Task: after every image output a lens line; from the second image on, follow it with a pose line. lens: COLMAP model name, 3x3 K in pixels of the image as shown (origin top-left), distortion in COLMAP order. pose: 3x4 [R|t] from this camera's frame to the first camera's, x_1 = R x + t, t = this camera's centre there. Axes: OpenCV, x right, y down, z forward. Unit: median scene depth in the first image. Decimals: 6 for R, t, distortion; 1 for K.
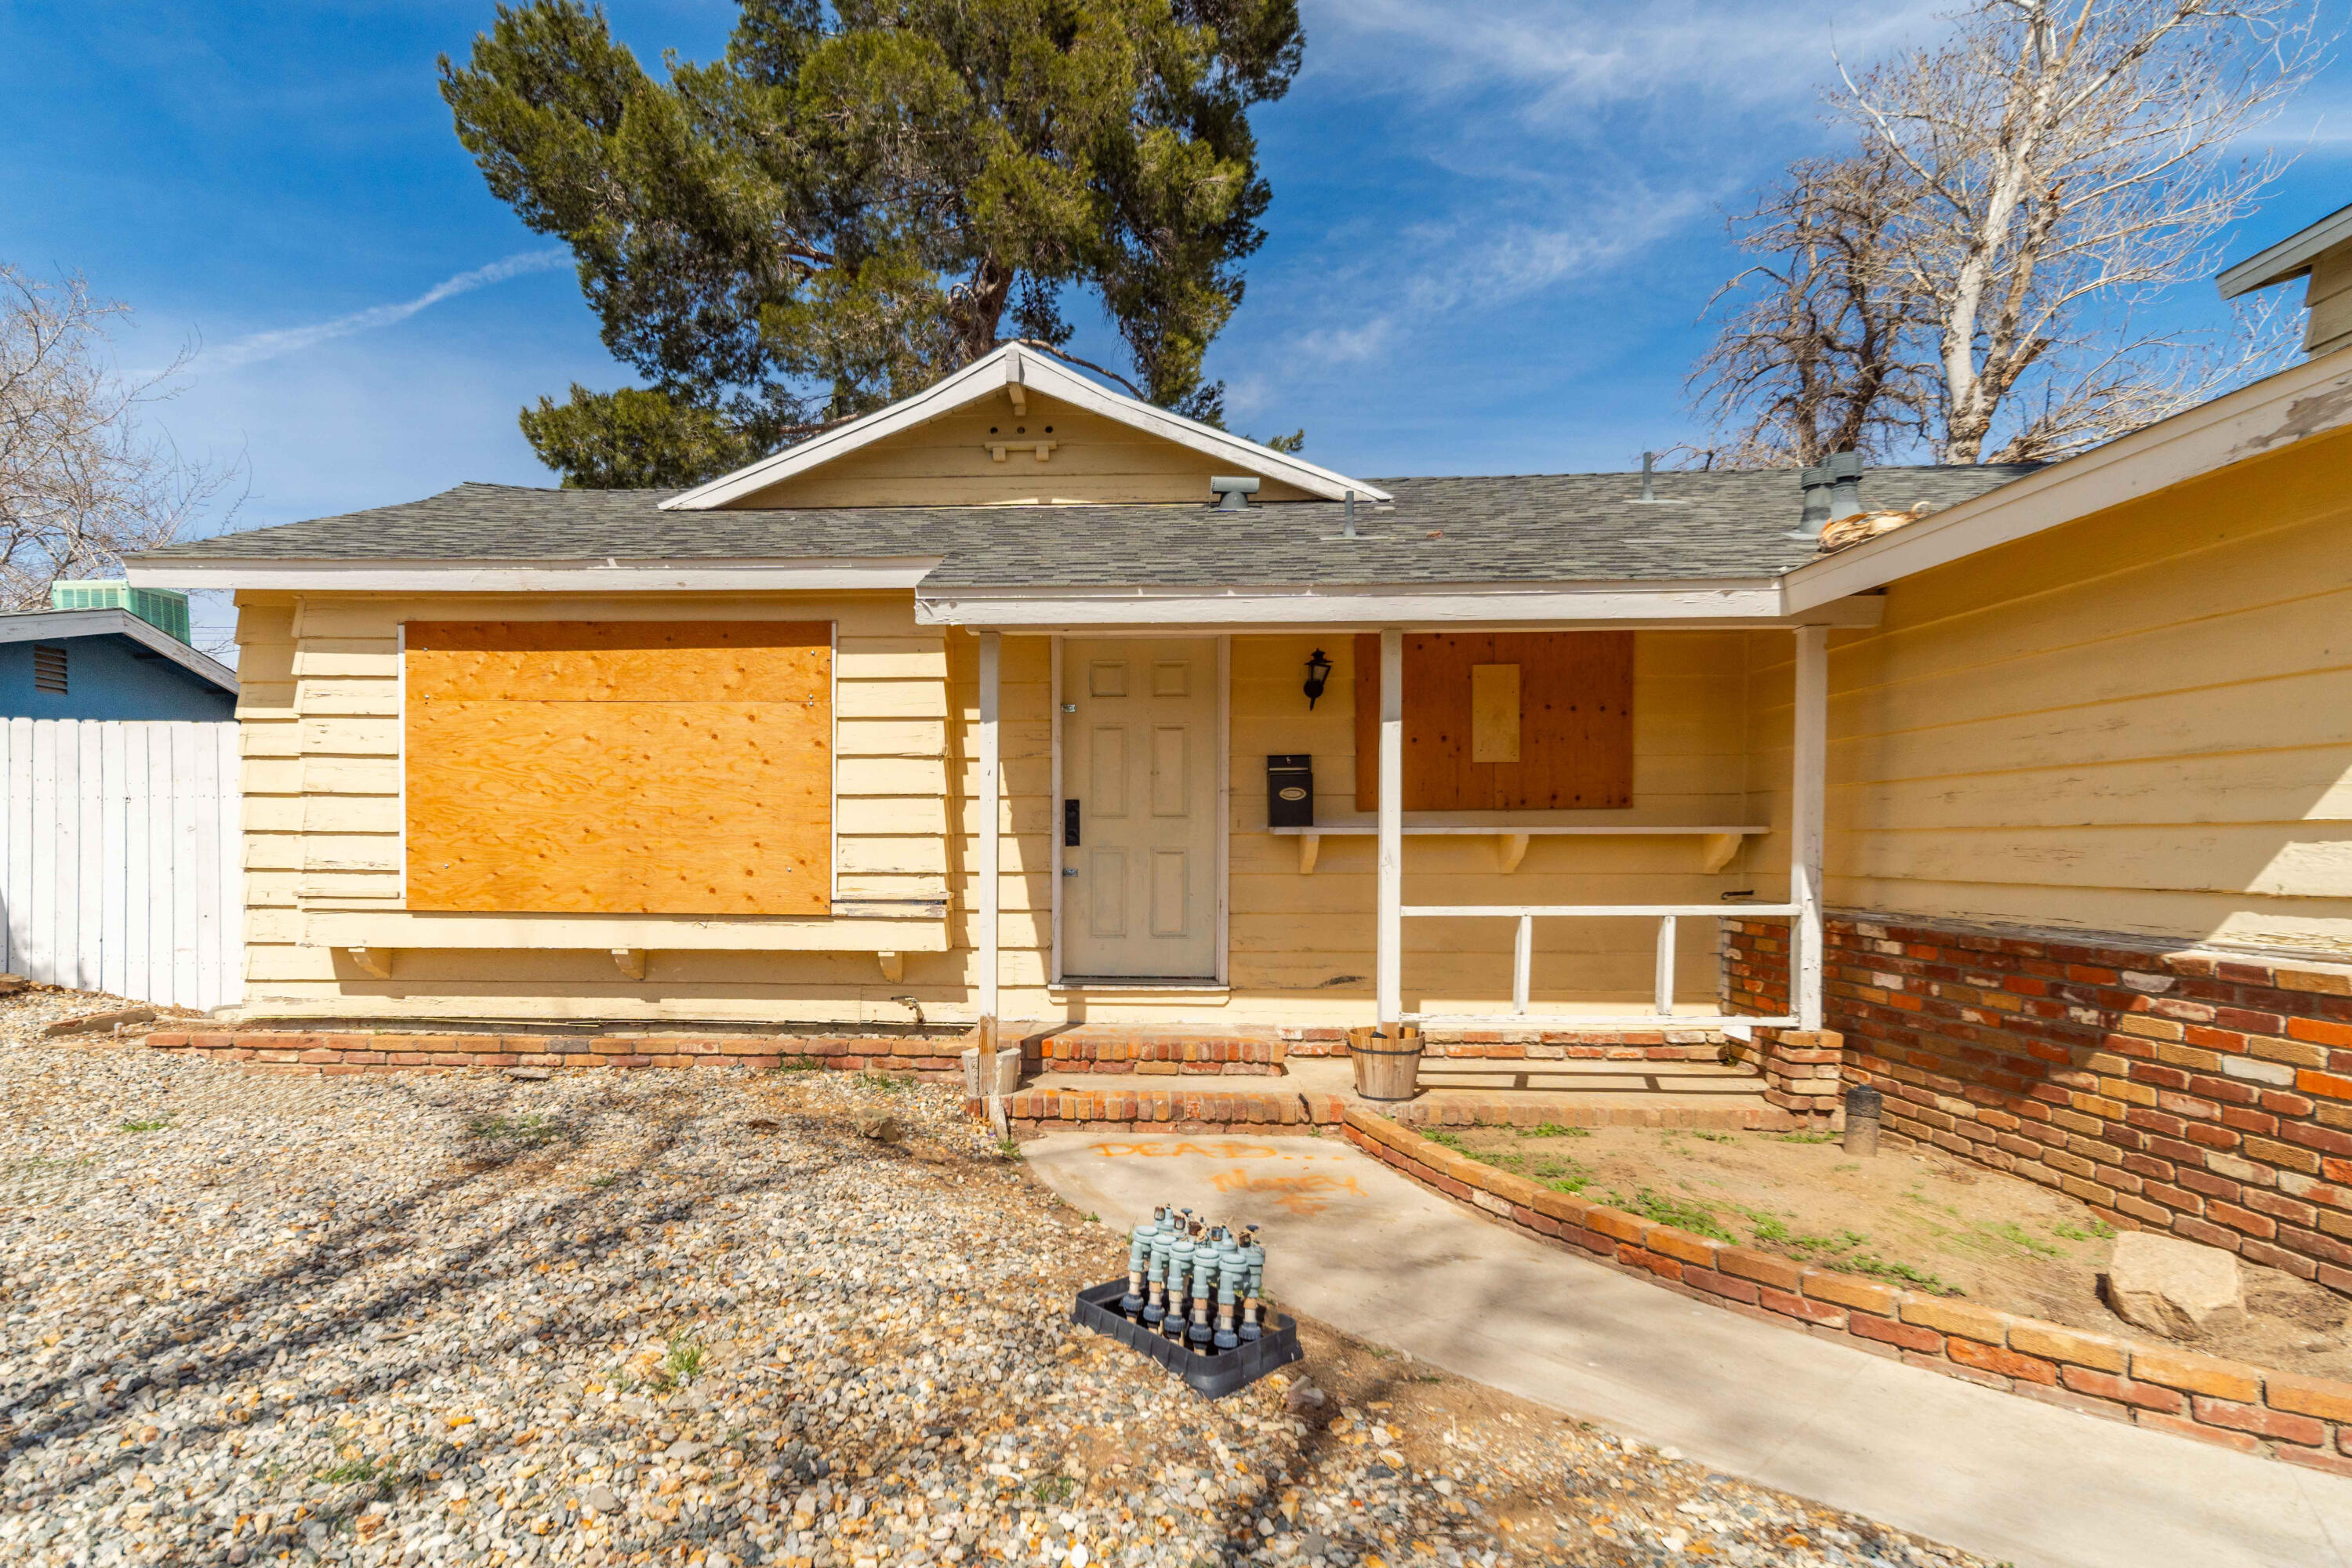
lens RADIAL K [[1247.8, 0, 1172.7], [0, 1247.8, 853.3], [0, 0, 1]] dist [0.019857, 0.000739]
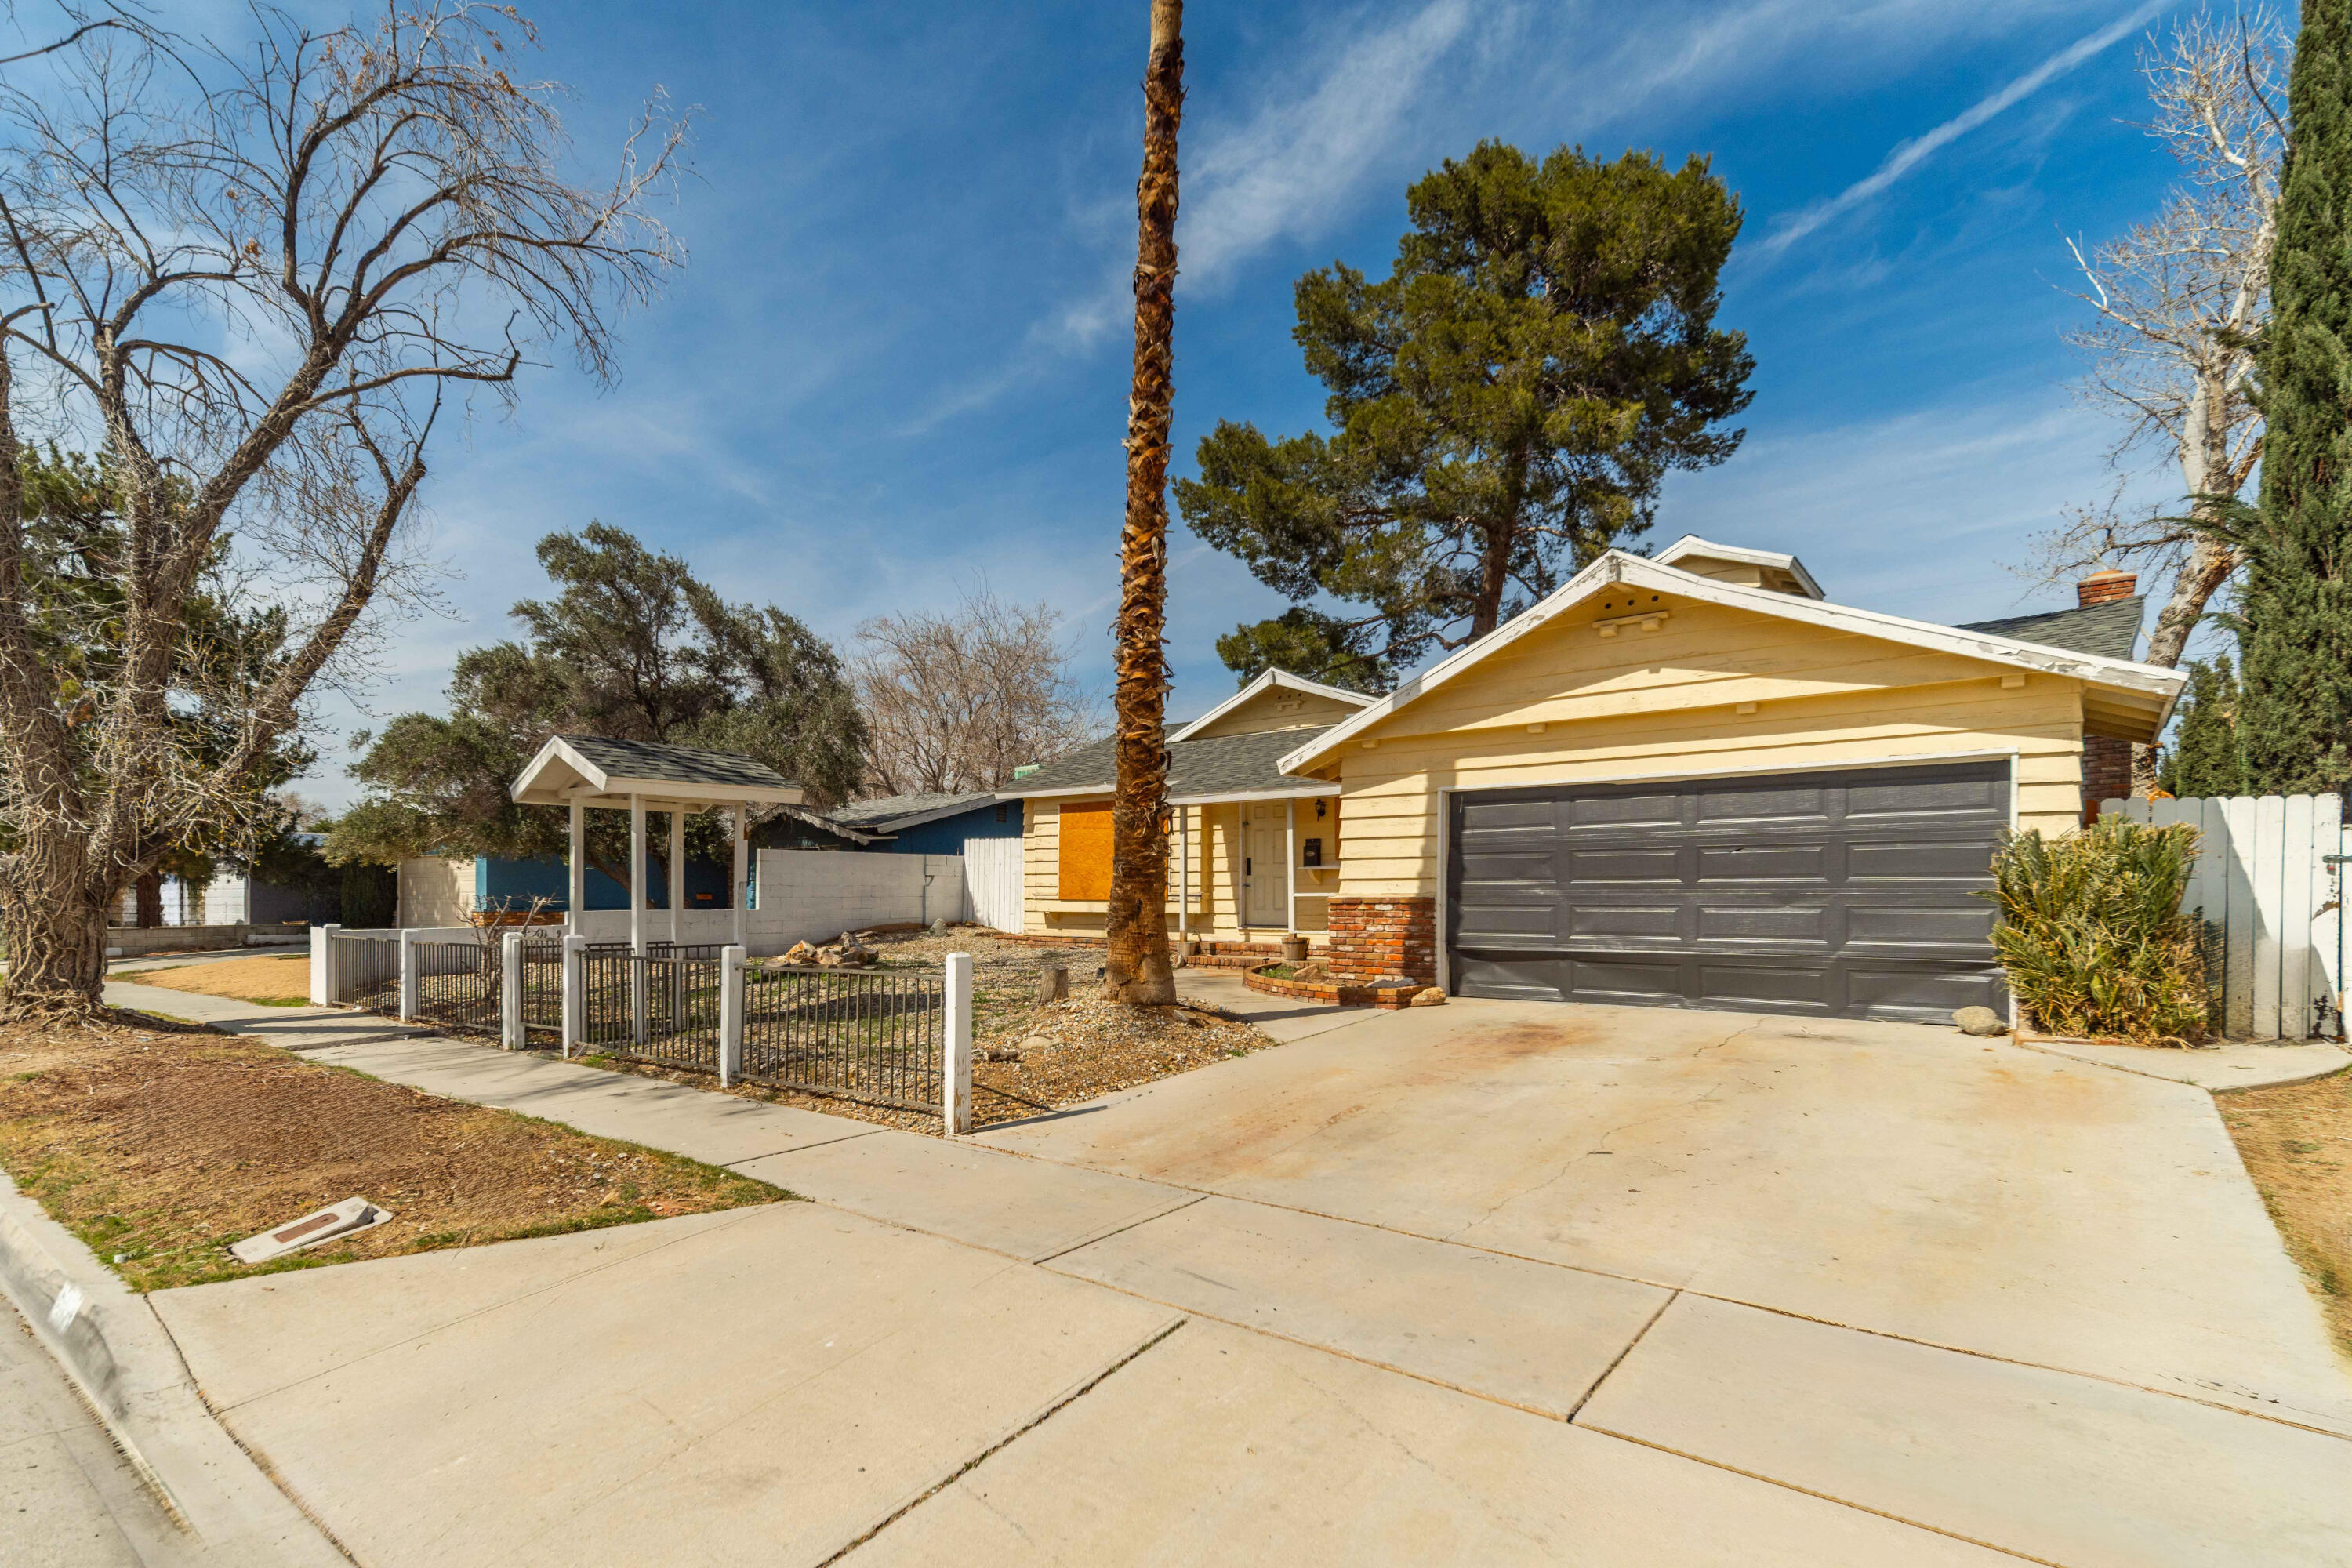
lens RADIAL K [[1146.1, 0, 1170.9], [0, 1146.1, 765.6], [0, 0, 1]] dist [0.003006, 0.001165]
pose [[0.811044, -0.068089, -0.581010, 1.230675], [-0.002962, 0.992712, -0.120471, 0.057764], [0.584978, 0.099428, 0.804931, -1.094251]]
